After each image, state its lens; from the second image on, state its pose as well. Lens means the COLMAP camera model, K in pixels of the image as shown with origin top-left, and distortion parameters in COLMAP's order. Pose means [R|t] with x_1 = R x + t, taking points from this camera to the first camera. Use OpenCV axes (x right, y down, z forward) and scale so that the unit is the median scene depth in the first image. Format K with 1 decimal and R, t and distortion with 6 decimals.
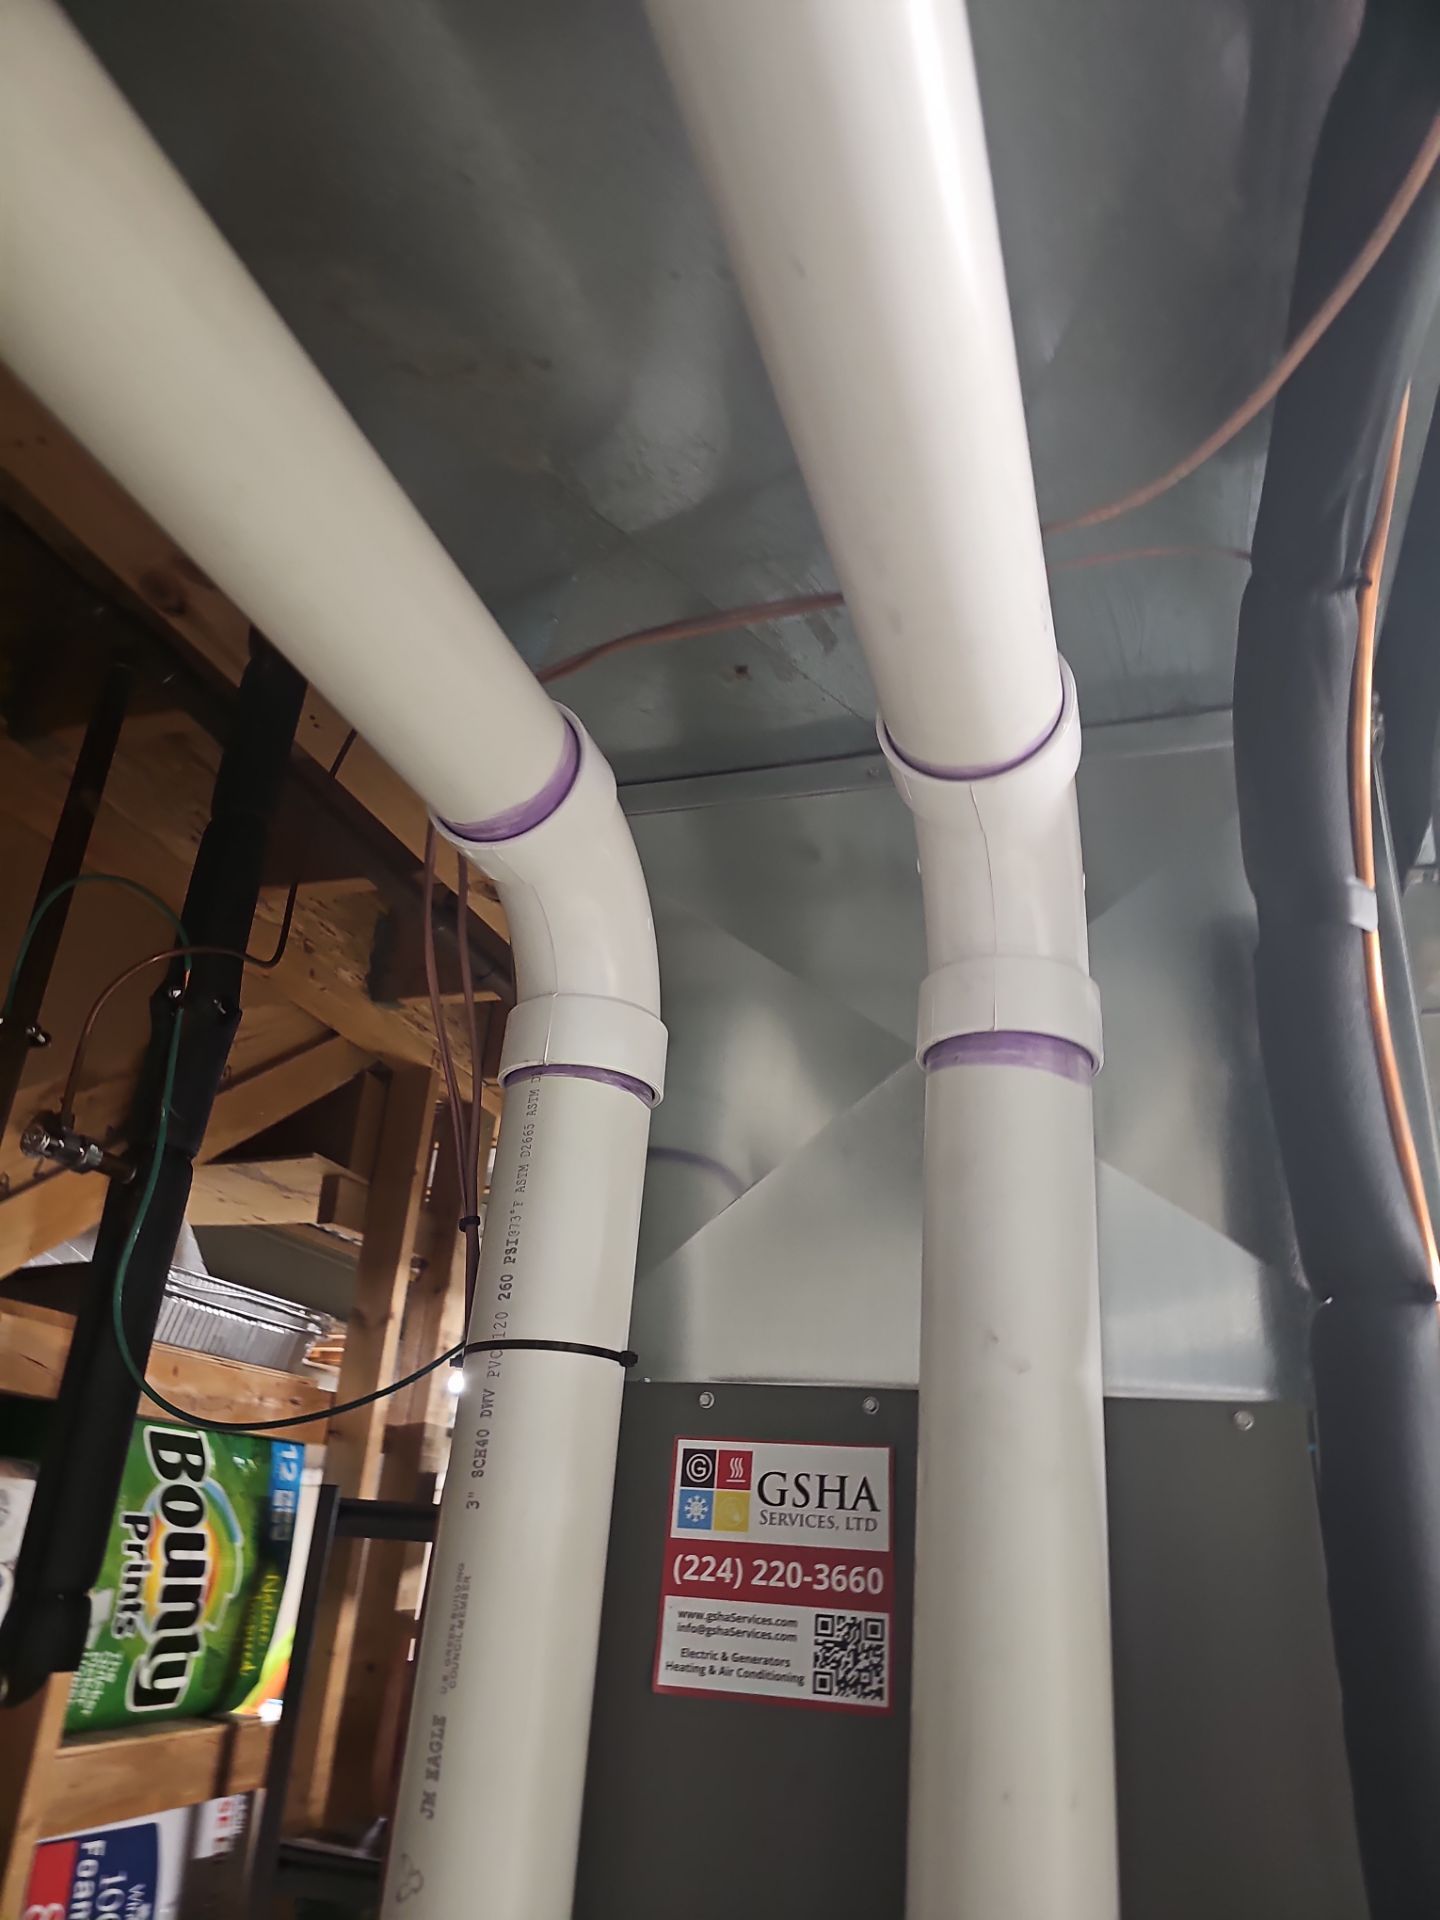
lens RADIAL K [[1264.7, 0, 720.0], [0, 1264.7, 960.0], [0, 0, 1]] dist [0.020594, -0.025447]
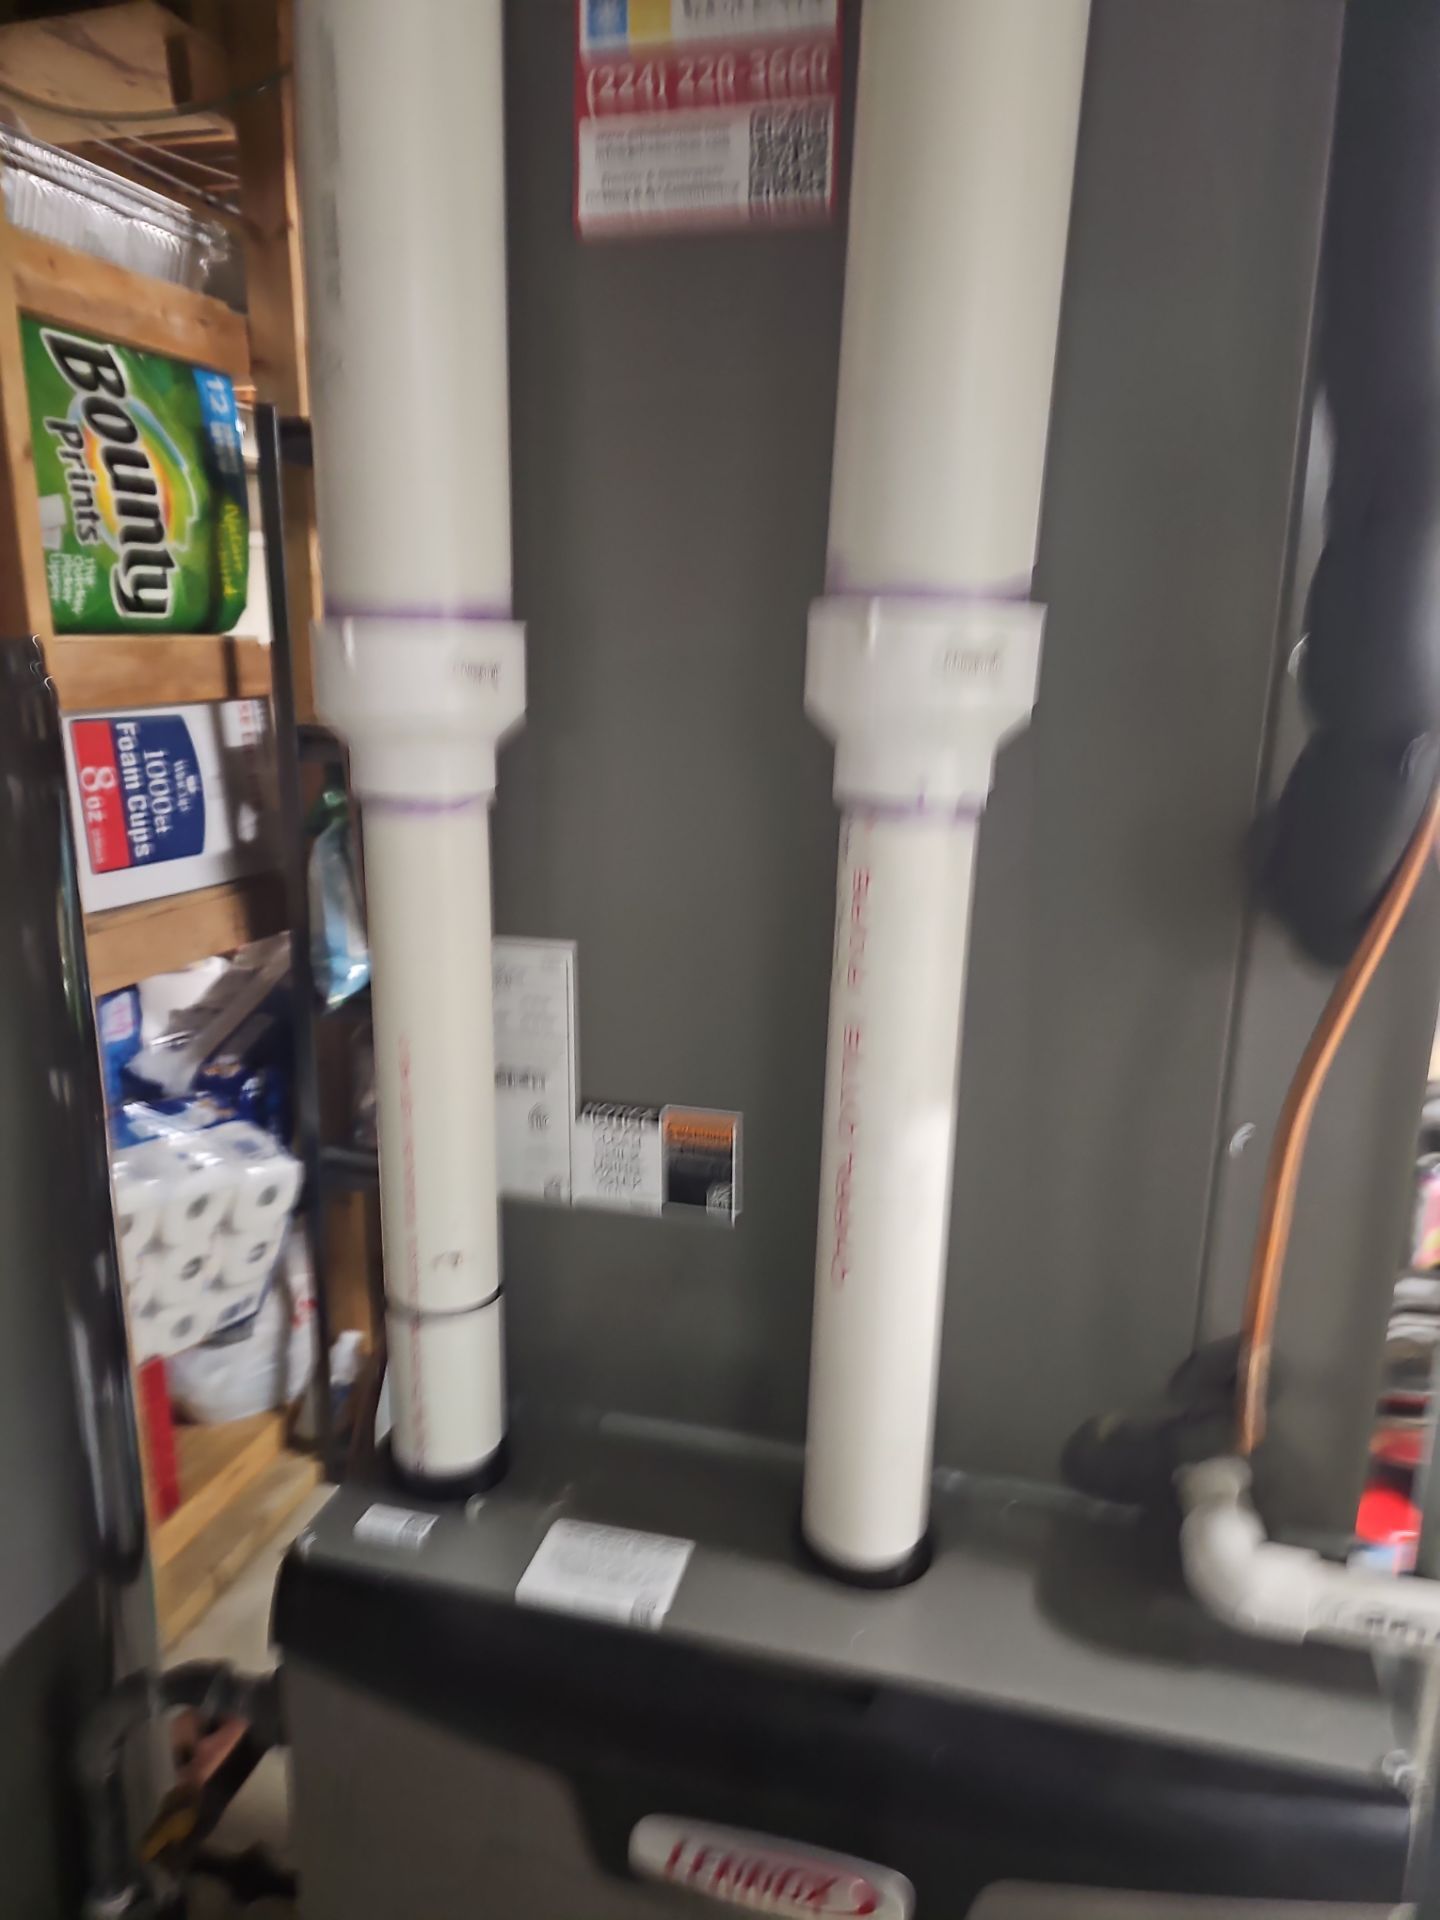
lens RADIAL K [[1263.3, 0, 733.5], [0, 1263.3, 957.0], [0, 0, 1]] dist [0.037539, -0.044896]
pose [[0.998594, -0.050711, 0.015446, 0.007903], [0.029905, 0.779464, 0.625733, 0.164141], [-0.043771, -0.624391, 0.779885, -0.015634]]
